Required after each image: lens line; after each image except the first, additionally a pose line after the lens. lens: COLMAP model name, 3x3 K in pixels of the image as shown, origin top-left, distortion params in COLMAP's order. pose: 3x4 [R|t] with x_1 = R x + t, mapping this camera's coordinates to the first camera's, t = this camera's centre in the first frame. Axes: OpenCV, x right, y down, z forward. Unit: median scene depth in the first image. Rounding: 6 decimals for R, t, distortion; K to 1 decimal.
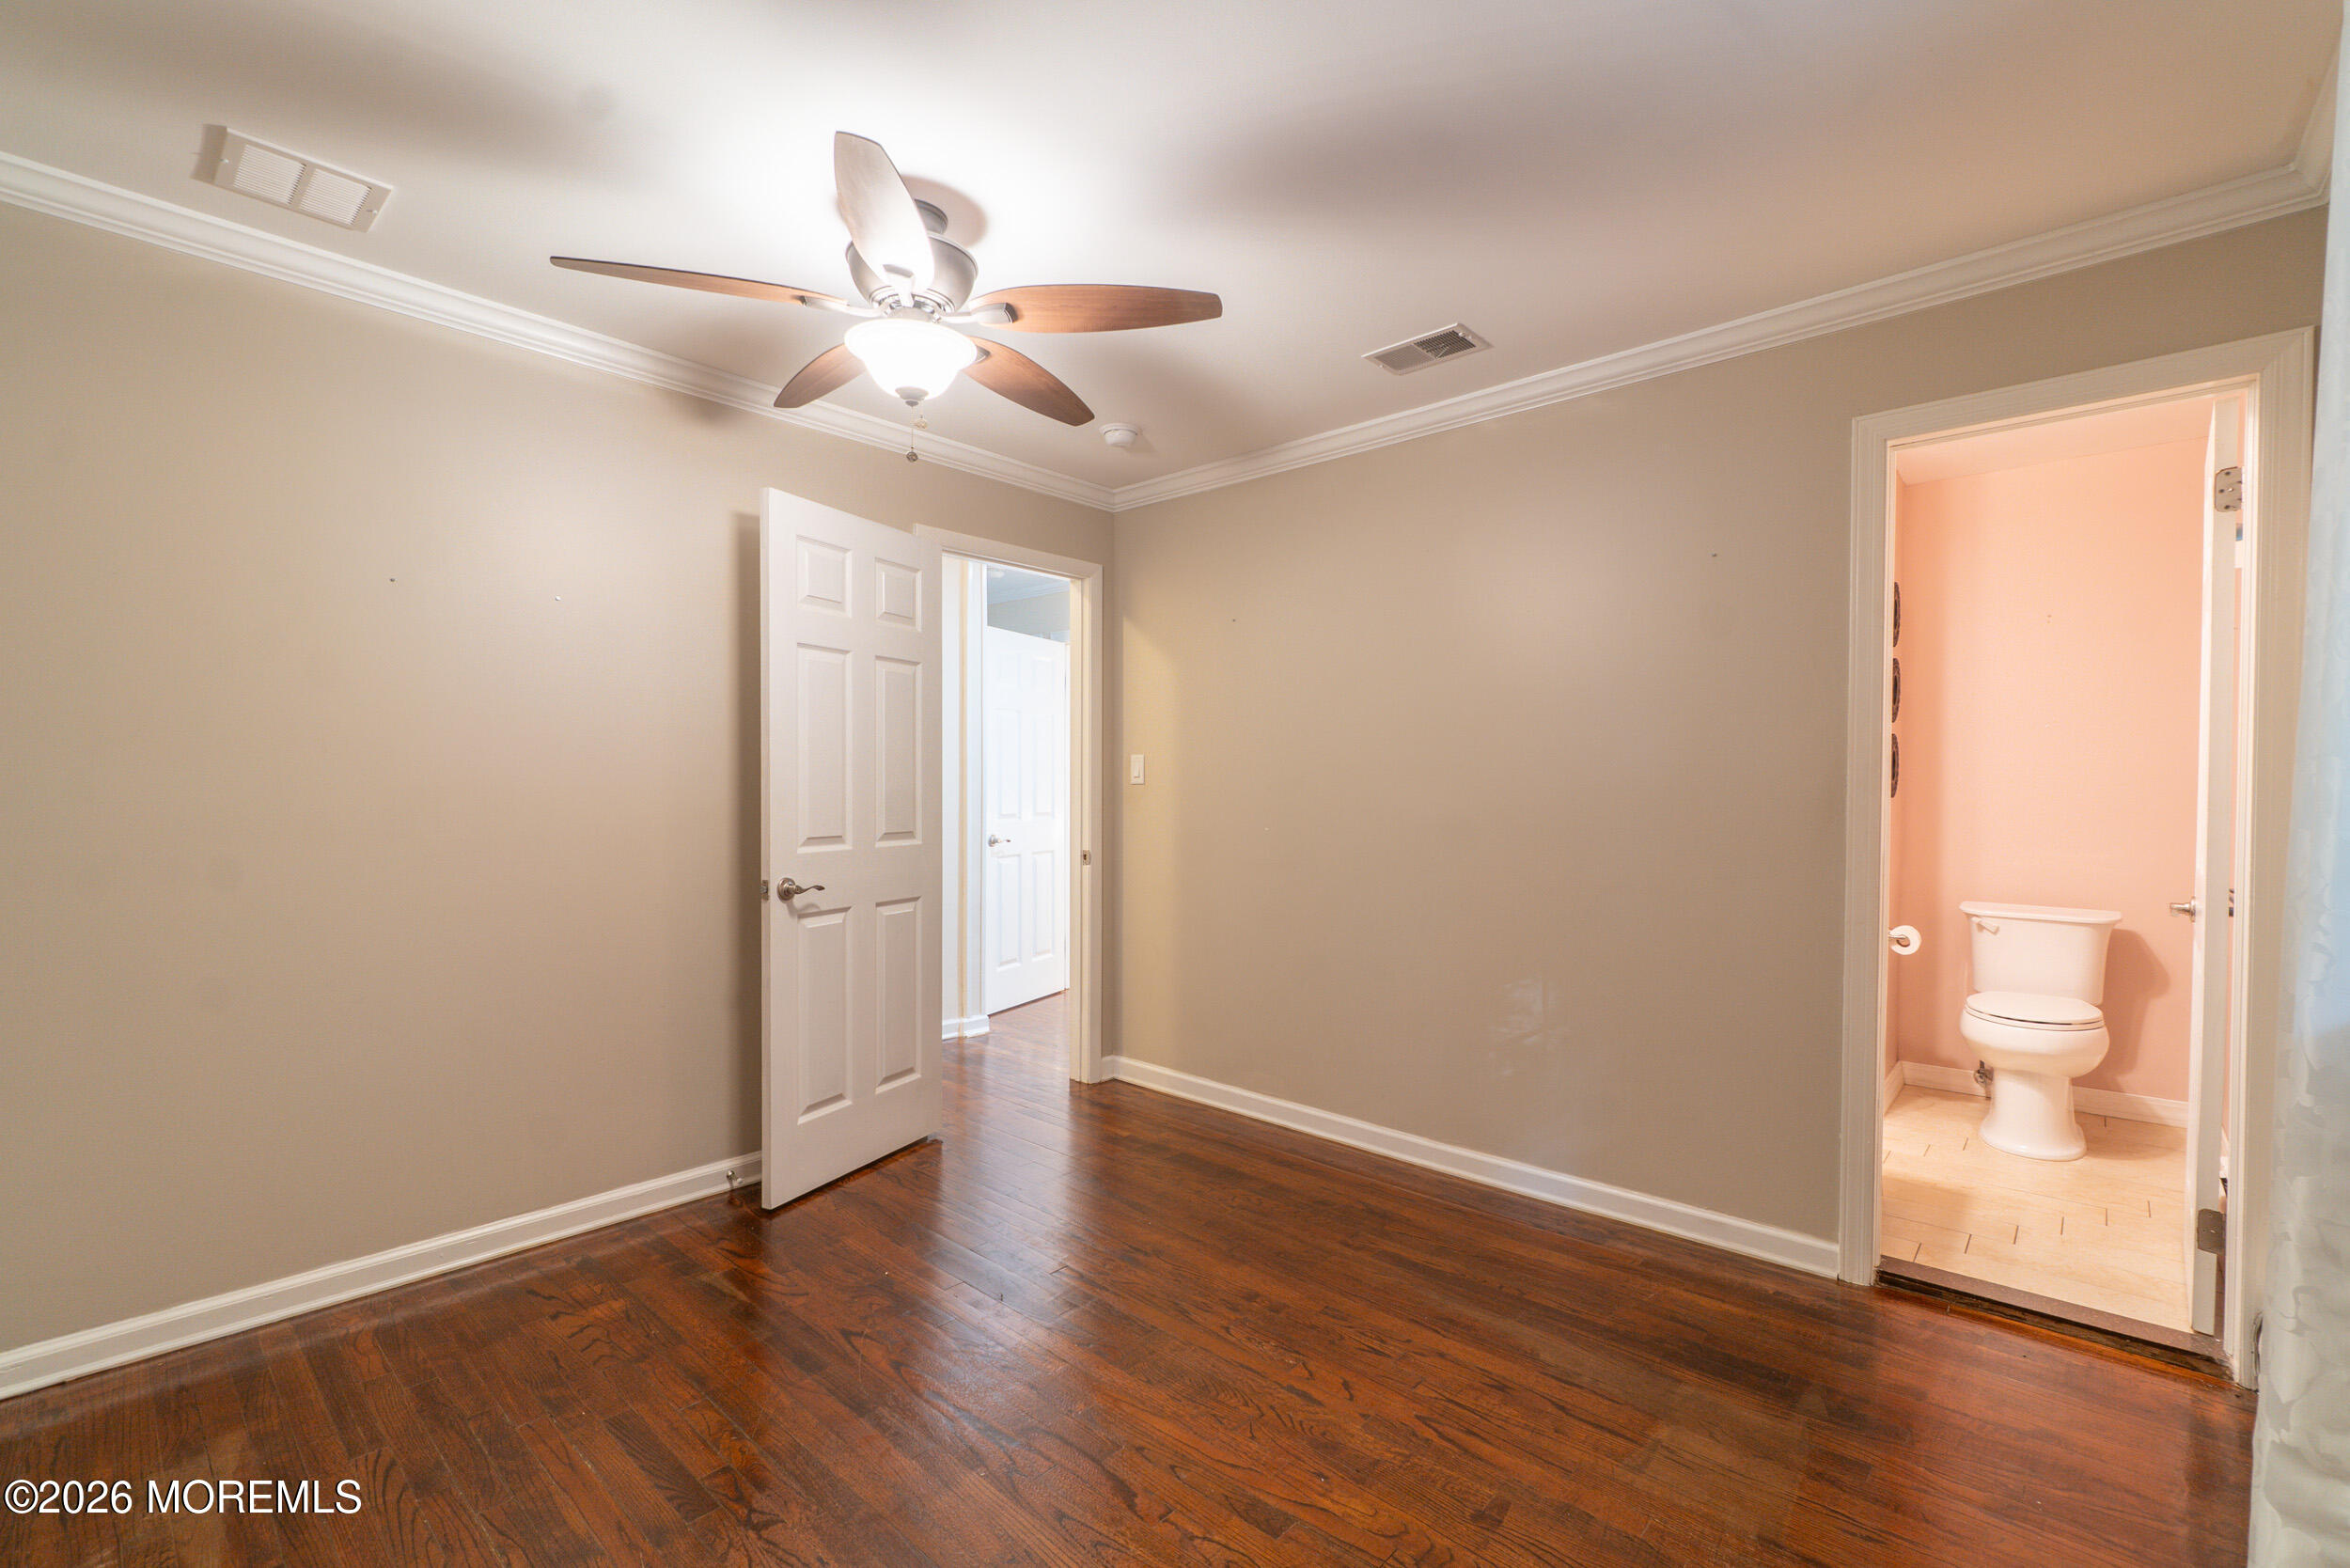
lens RADIAL K [[1019.0, 0, 1175.6], [0, 1019.0, 792.0], [0, 0, 1]] dist [0.001258, 0.000586]
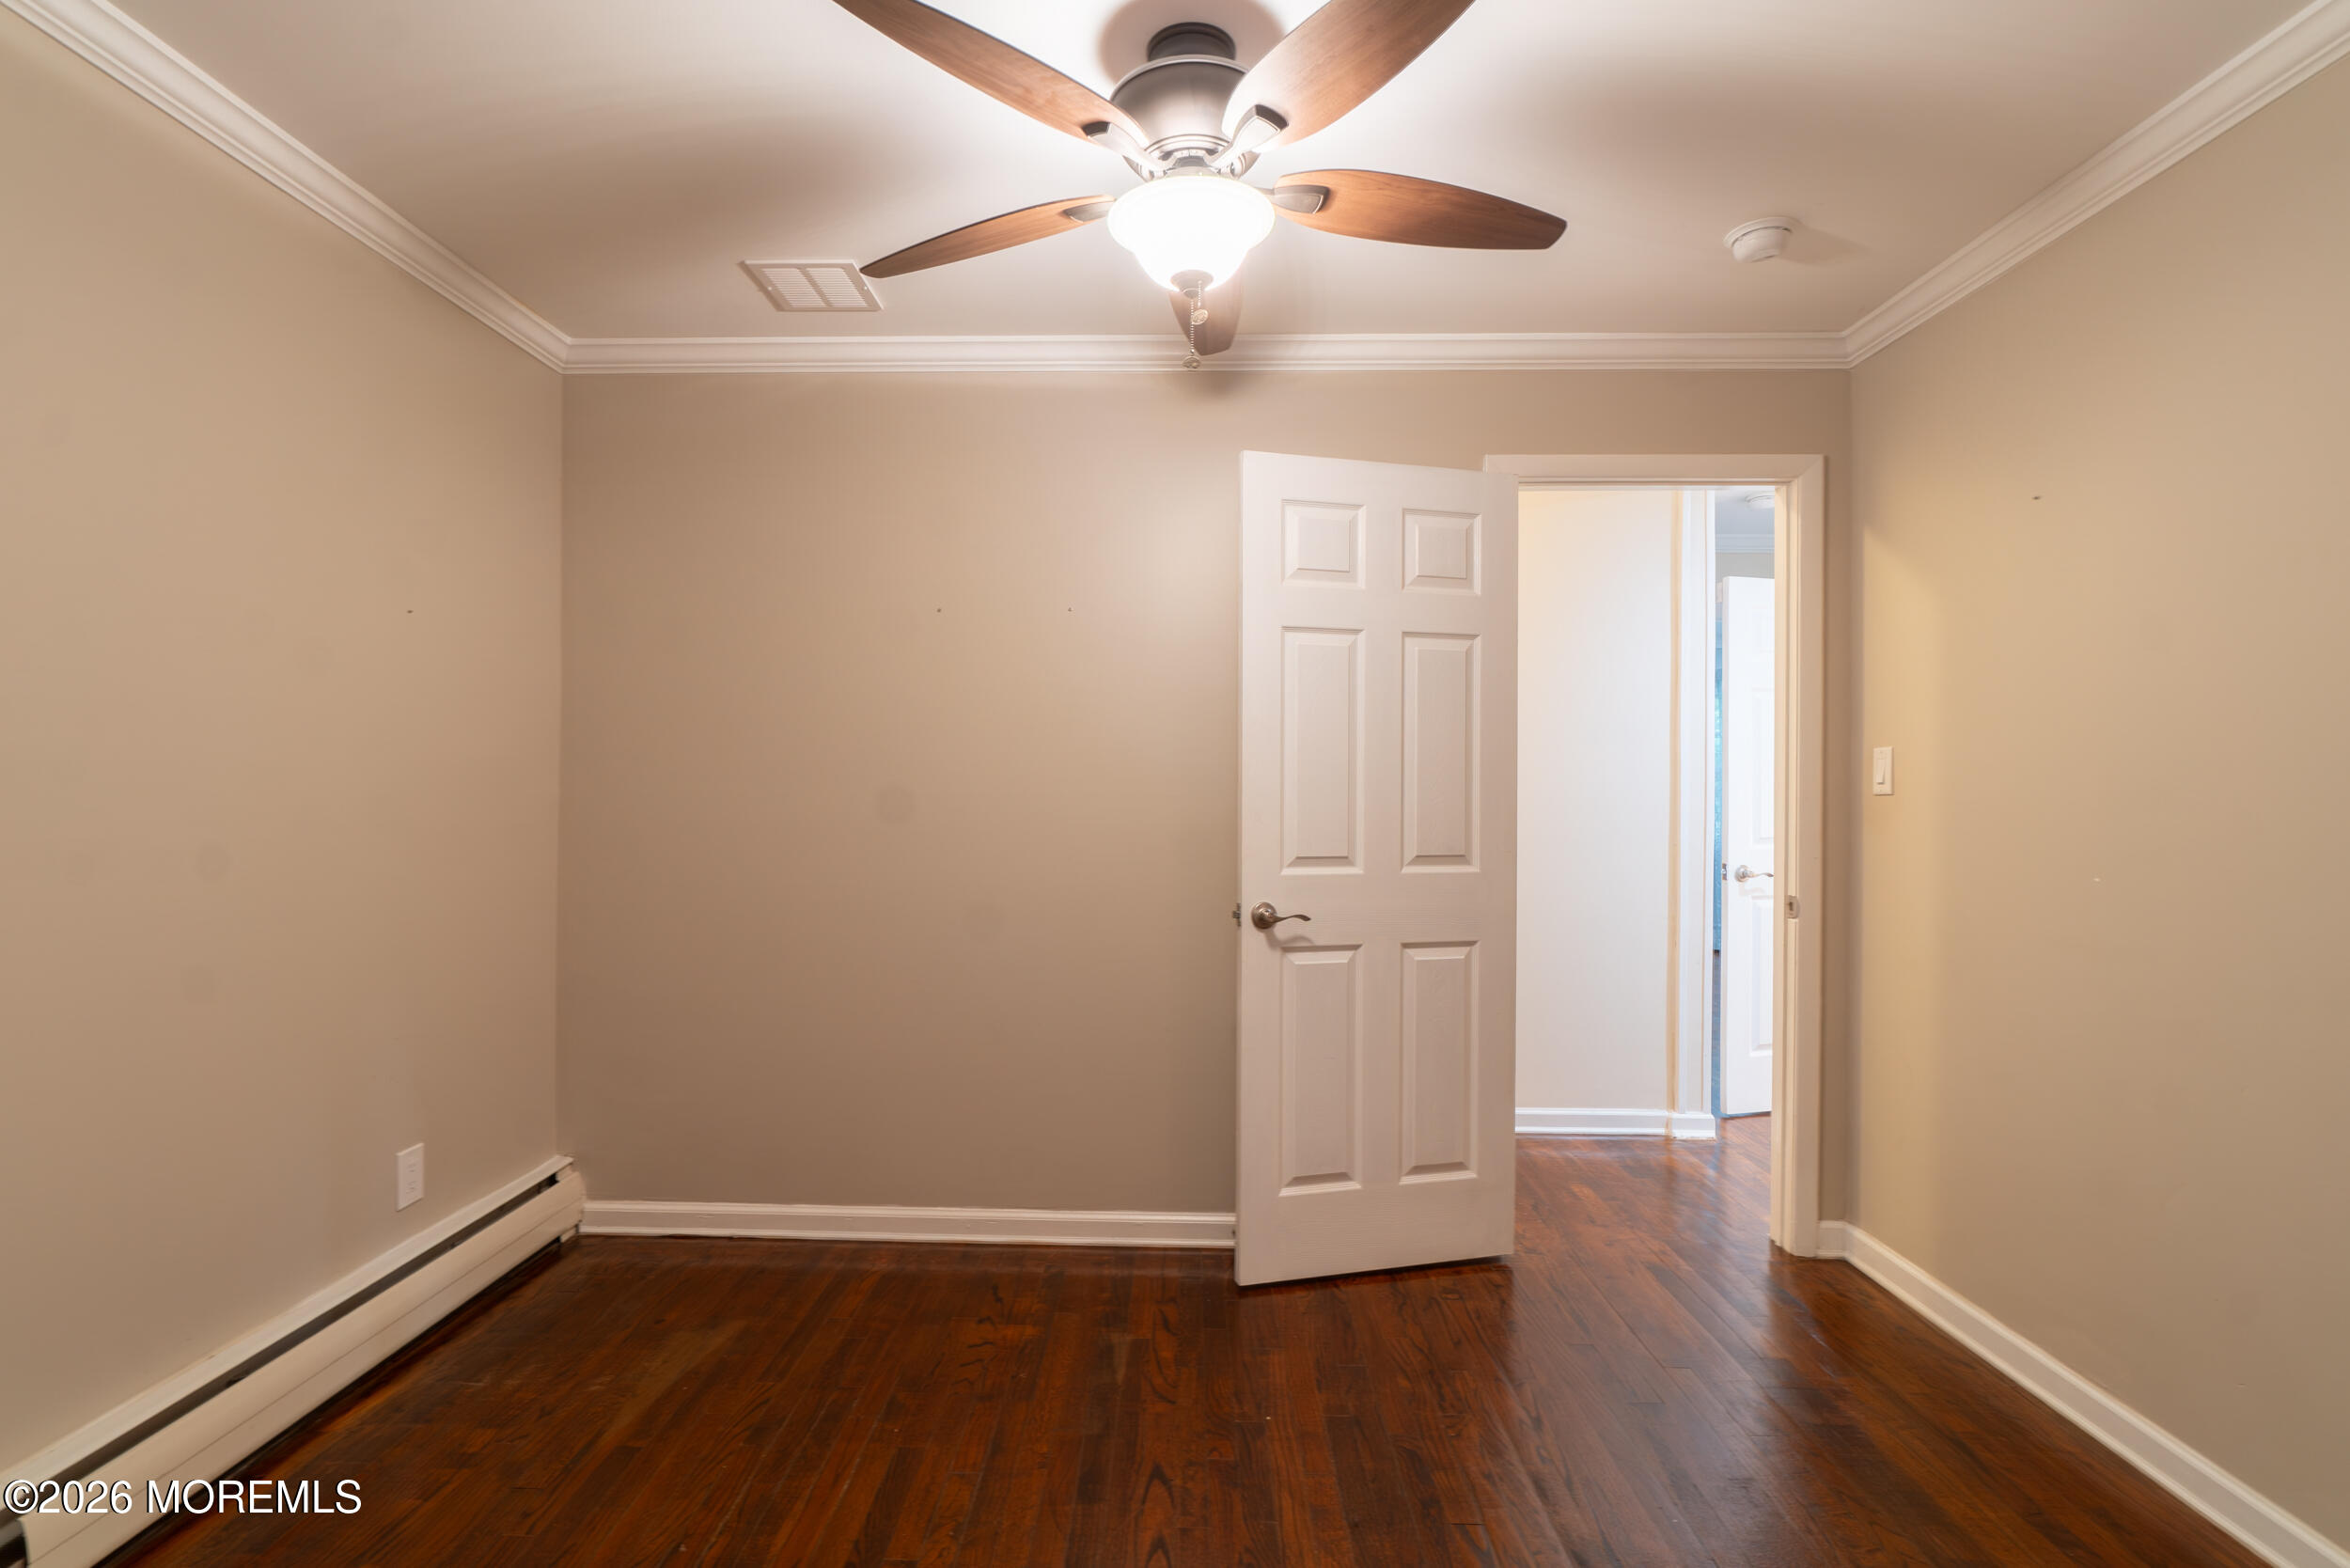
lens RADIAL K [[1104.6, 0, 1160.9], [0, 1104.6, 793.2], [0, 0, 1]] dist [-0.004944, -0.000504]
pose [[0.652229, 0.001156, -0.758021, 0.232740], [-0.008848, 0.999942, -0.006088, -0.001045], [0.757970, 0.010678, 0.652202, 0.293103]]
